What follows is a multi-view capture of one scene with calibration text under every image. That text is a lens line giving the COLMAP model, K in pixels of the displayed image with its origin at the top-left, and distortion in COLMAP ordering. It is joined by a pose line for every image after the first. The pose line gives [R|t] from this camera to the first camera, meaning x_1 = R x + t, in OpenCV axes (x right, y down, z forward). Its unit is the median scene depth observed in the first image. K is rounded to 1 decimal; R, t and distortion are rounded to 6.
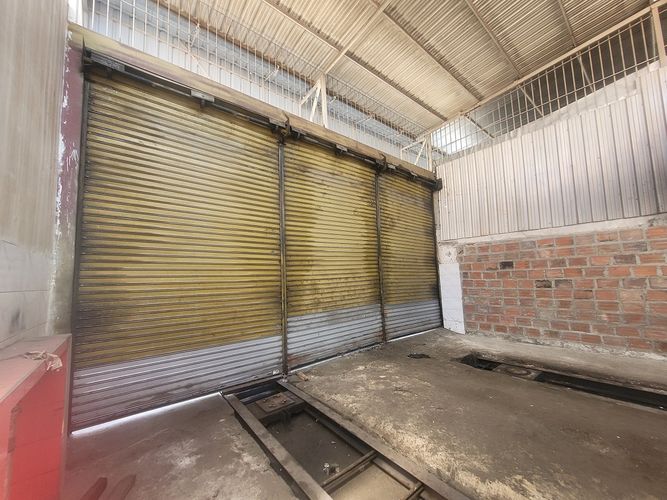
lens RADIAL K [[260.3, 0, 336.4], [0, 260.3, 252.7], [0, 0, 1]] dist [0.007990, -0.000359]
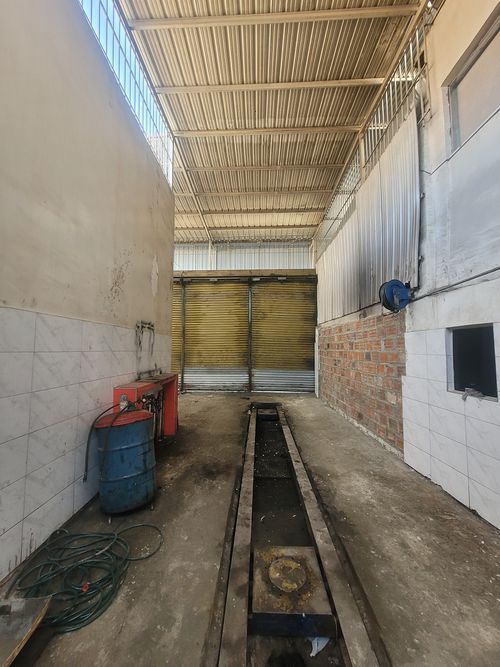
lens RADIAL K [[260.3, 0, 246.1], [0, 260.3, 336.4], [0, 0, 1]] dist [0.007990, -0.000359]
pose [[0.736566, 0.010184, -0.676289, 1.452780], [0.030675, 0.998355, 0.048442, -0.087473], [0.675670, -0.056426, 0.735042, -0.221107]]
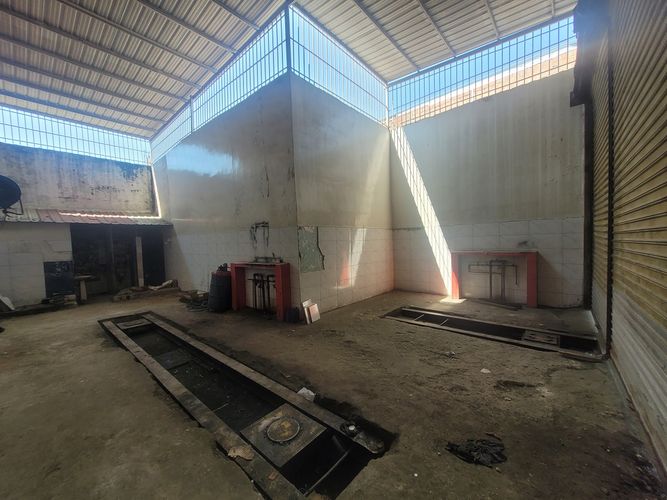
lens RADIAL K [[260.3, 0, 334.1], [0, 260.3, 252.0], [0, 0, 1]] dist [0.007990, -0.000359]
pose [[-0.983196, 0.078635, -0.164748, 0.556436], [0.087169, 0.995167, -0.045213, 0.107451], [0.160396, -0.058814, -0.985299, 1.344226]]
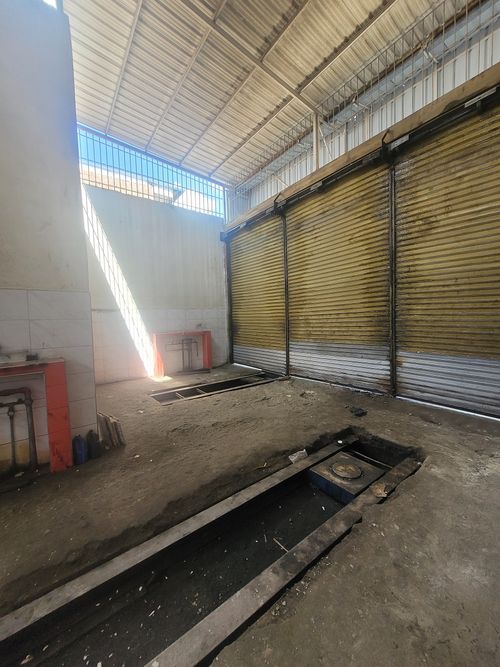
lens RADIAL K [[260.3, 0, 247.8], [0, 260.3, 334.6], [0, 0, 1]] dist [0.007990, -0.000359]
pose [[-0.035999, 0.098424, -0.994493, 1.105664], [0.129490, 0.987208, 0.093016, 0.038292], [0.990927, -0.125428, -0.048283, 0.721370]]
